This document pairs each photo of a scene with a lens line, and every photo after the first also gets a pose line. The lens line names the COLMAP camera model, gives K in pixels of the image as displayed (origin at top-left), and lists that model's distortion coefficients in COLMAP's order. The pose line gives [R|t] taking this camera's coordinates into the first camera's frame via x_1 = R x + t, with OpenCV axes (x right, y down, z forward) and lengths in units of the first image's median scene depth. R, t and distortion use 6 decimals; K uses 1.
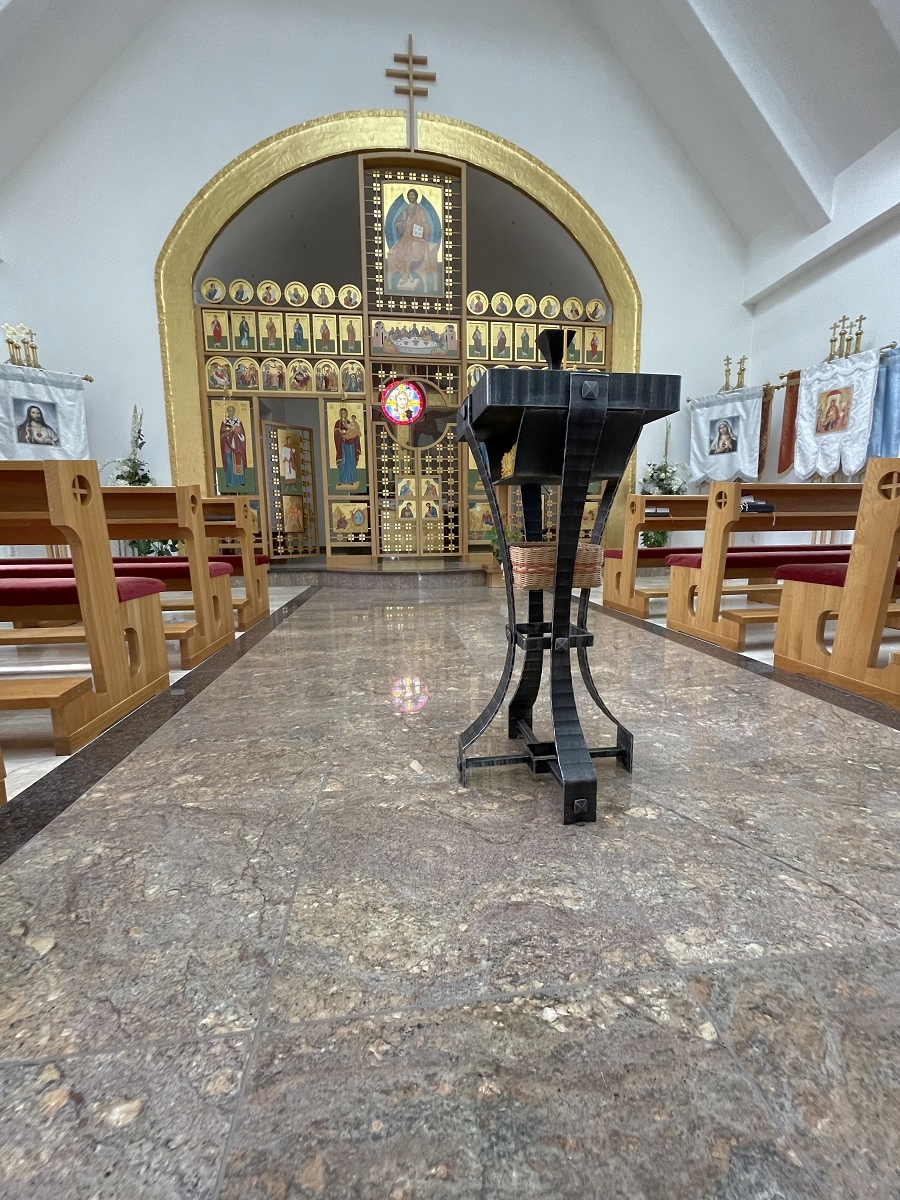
lens RADIAL K [[484.3, 0, 450.0], [0, 484.3, 600.0], [0, 0, 1]] dist [0.000335, 0.000394]
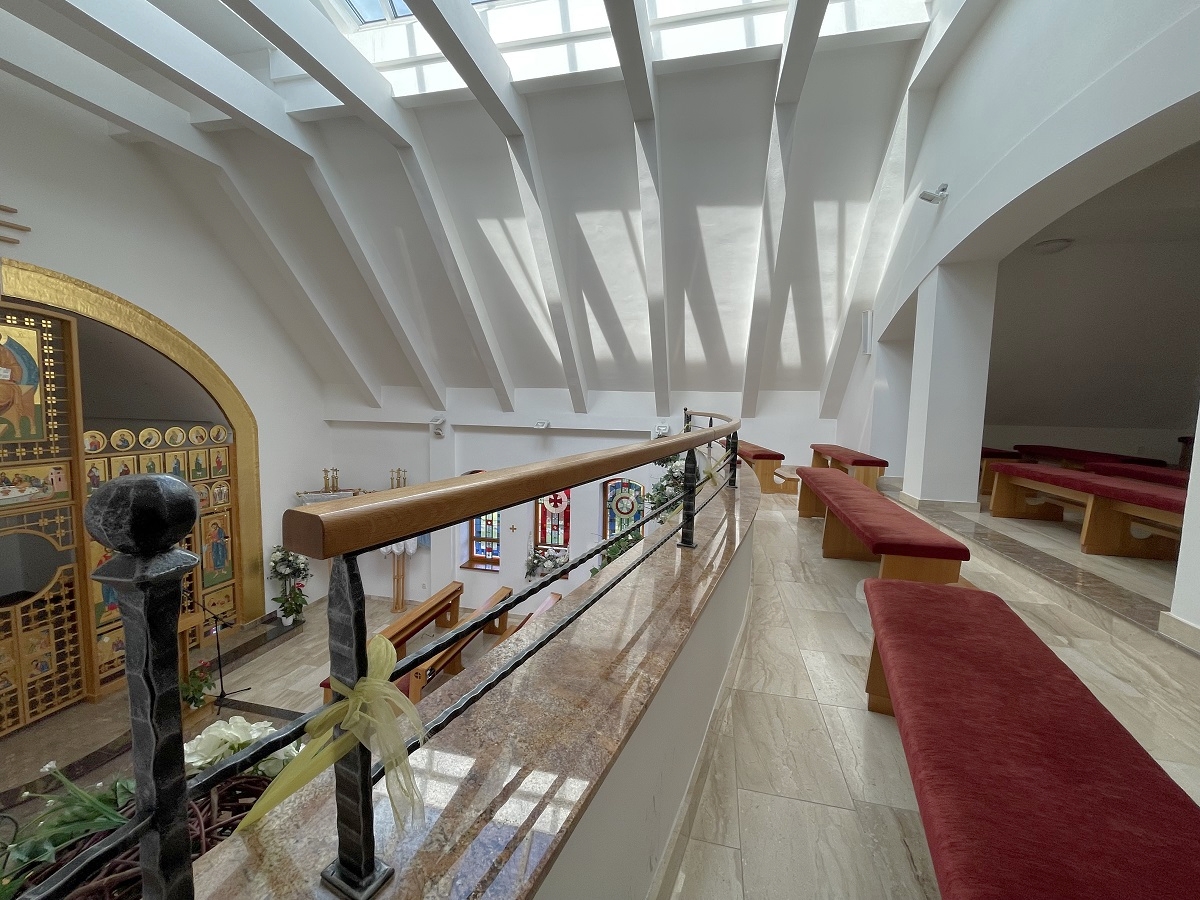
lens RADIAL K [[476.1, 0, 600.0], [0, 476.1, 450.0], [0, 0, 1]] dist [-0.015468, 0.000120]
pose [[0.353641, -0.068607, 0.932862, -0.470629], [0.106510, 0.993773, 0.032709, -0.534369], [-0.929298, 0.087792, 0.358746, -0.283274]]
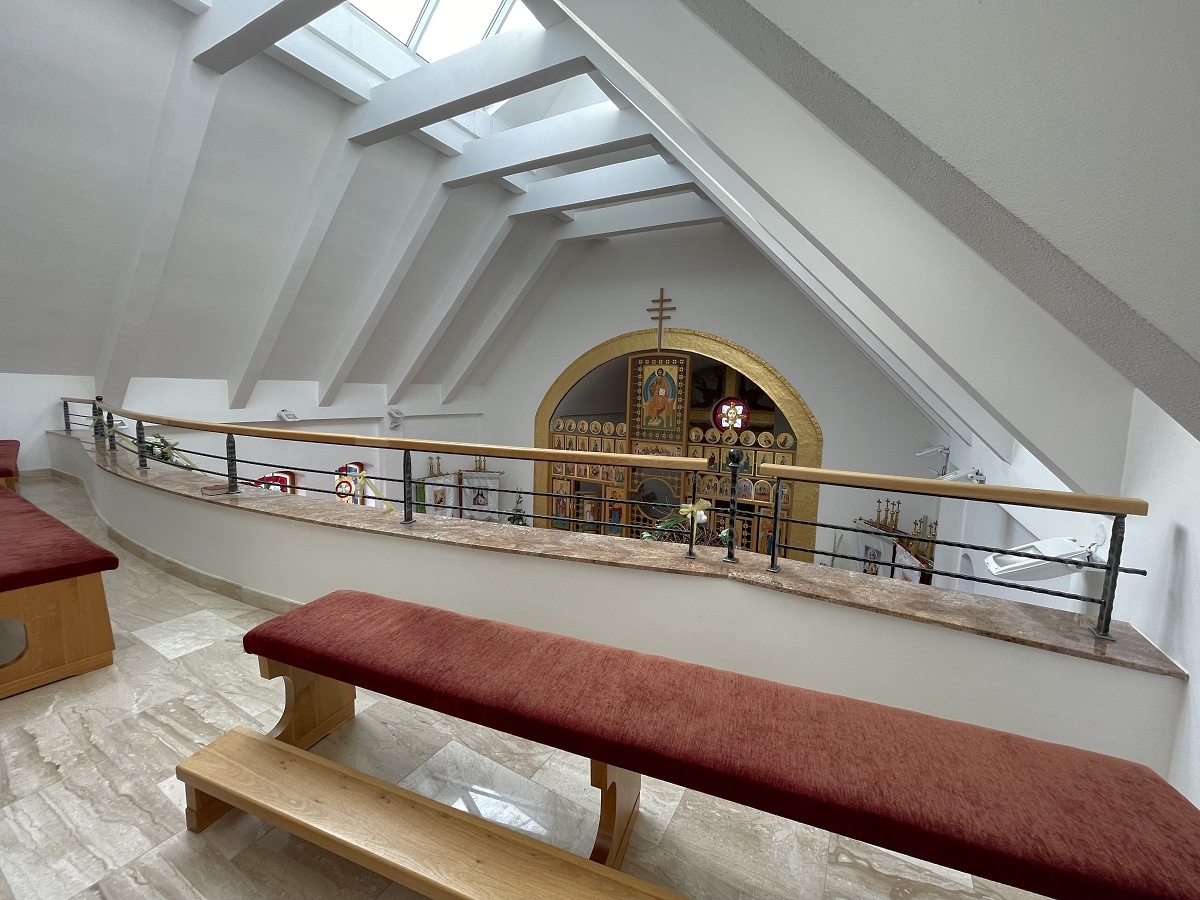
lens RADIAL K [[484.3, 0, 600.0], [0, 484.3, 450.0], [0, 0, 1]] dist [0.000335, 0.000394]
pose [[0.784865, 0.113371, -0.609207, 0.758533], [-0.126634, 0.991718, 0.021407, -0.577281], [0.606589, 0.060345, 0.792722, -0.369947]]
